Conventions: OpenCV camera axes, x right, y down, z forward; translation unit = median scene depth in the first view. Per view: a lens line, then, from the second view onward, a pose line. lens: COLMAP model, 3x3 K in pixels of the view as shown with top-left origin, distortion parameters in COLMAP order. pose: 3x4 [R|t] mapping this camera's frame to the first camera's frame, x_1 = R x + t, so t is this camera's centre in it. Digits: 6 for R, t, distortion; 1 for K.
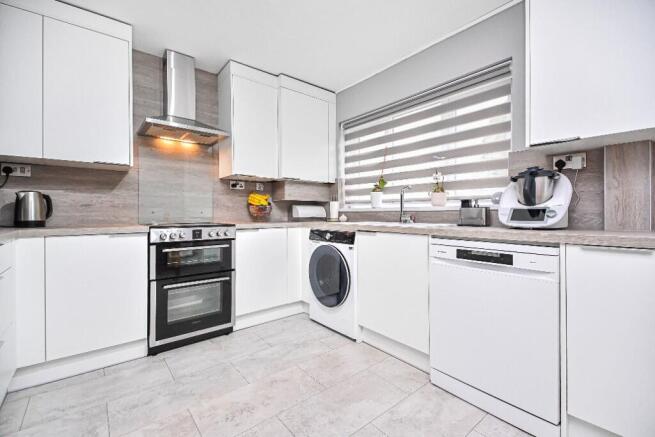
lens RADIAL K [[283.6, 0, 328.3], [0, 283.6, 213.6], [0, 0, 1]] dist [0.027299, -0.001410]
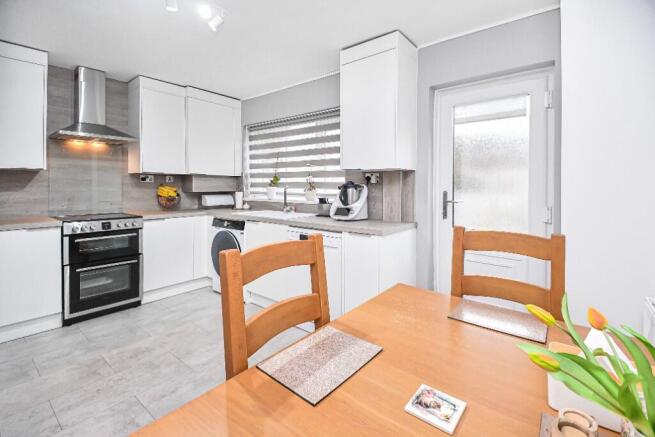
lens RADIAL K [[298.0, 0, 335.9], [0, 298.0, 190.3], [0, 0, 1]] dist [0.018796, -0.013091]
pose [[0.976407, 0.002196, 0.215928, 0.205281], [-0.004743, 0.999925, 0.011280, -0.092854], [-0.215887, -0.012038, 0.976344, -0.431057]]
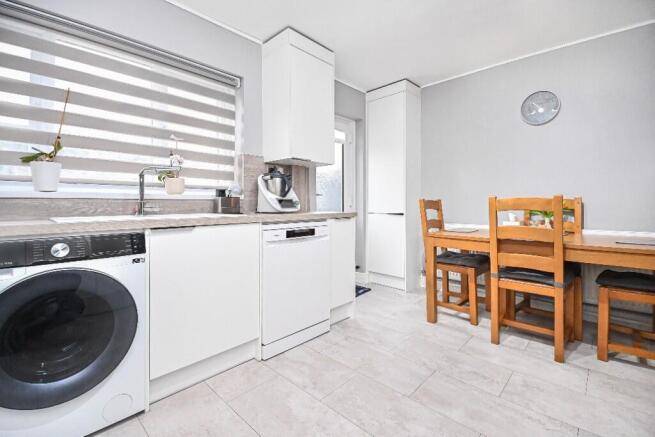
lens RADIAL K [[298.0, 0, 333.0], [0, 298.0, 201.8], [0, 0, 1]] dist [0.018796, -0.013091]
pose [[-0.148240, 0.012028, 0.988878, -0.595598], [0.006144, 0.999918, -0.011241, 0.010052], [-0.988932, 0.004409, -0.148302, 0.691047]]
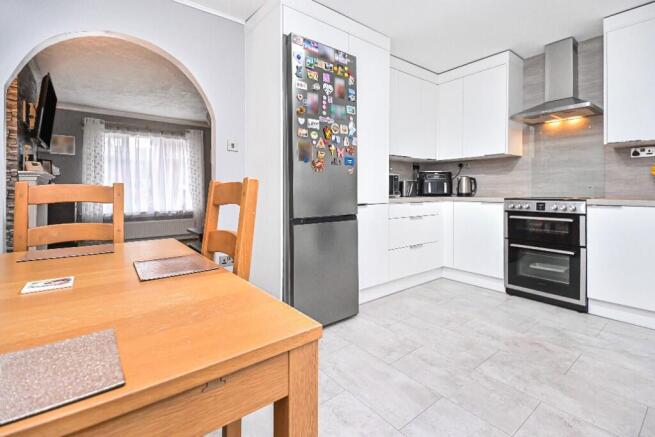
lens RADIAL K [[298.0, 0, 331.0], [0, 298.0, 198.8], [0, 0, 1]] dist [0.018796, -0.013091]
pose [[-0.029114, 0.029097, -0.999153, 0.719006], [0.005396, 0.999566, 0.028952, 0.002854], [0.999562, -0.004548, -0.029258, 0.196127]]
